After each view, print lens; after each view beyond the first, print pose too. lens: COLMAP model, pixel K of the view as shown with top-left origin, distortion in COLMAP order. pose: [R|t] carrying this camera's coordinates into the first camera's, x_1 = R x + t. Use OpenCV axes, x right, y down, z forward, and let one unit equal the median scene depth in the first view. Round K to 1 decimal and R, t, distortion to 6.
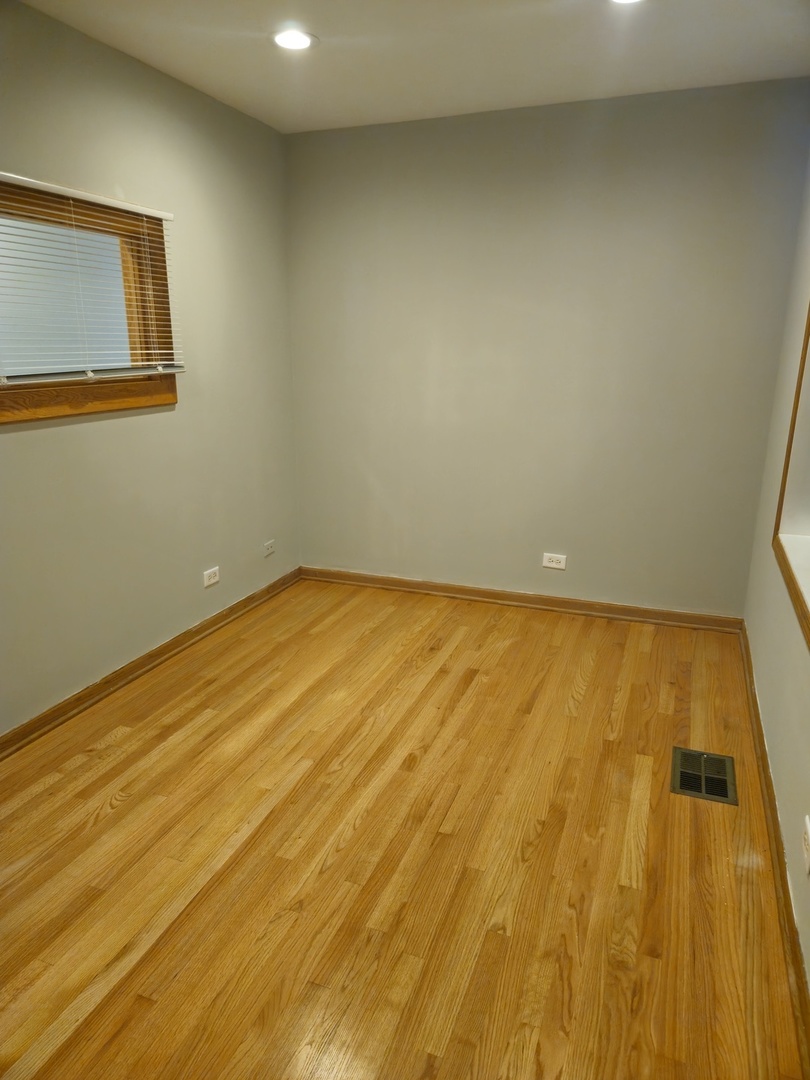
lens RADIAL K [[715.4, 0, 394.9], [0, 715.4, 540.7], [0, 0, 1]] dist [0.064495, -0.047128]
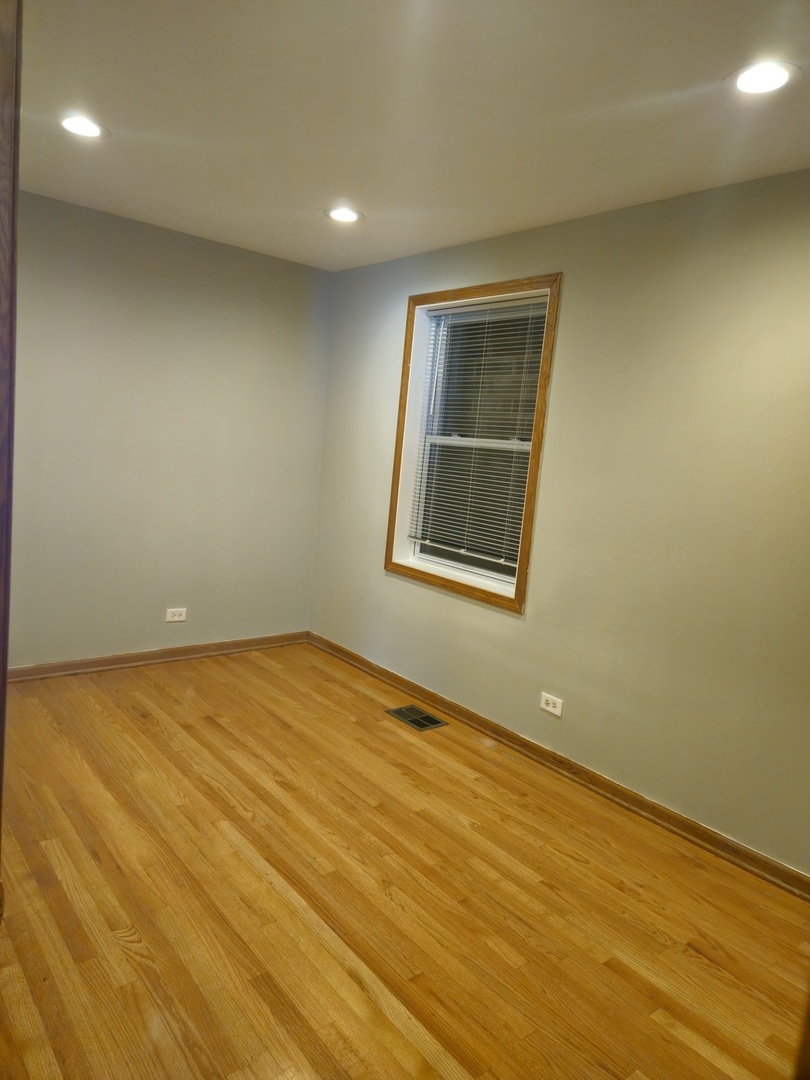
lens RADIAL K [[715.4, 0, 394.9], [0, 715.4, 540.7], [0, 0, 1]] dist [0.064495, -0.047128]
pose [[0.509191, -0.079537, 0.856971, -0.880297], [0.150116, 0.988665, 0.002564, -0.058984], [-0.847461, 0.127340, 0.515359, 0.213555]]
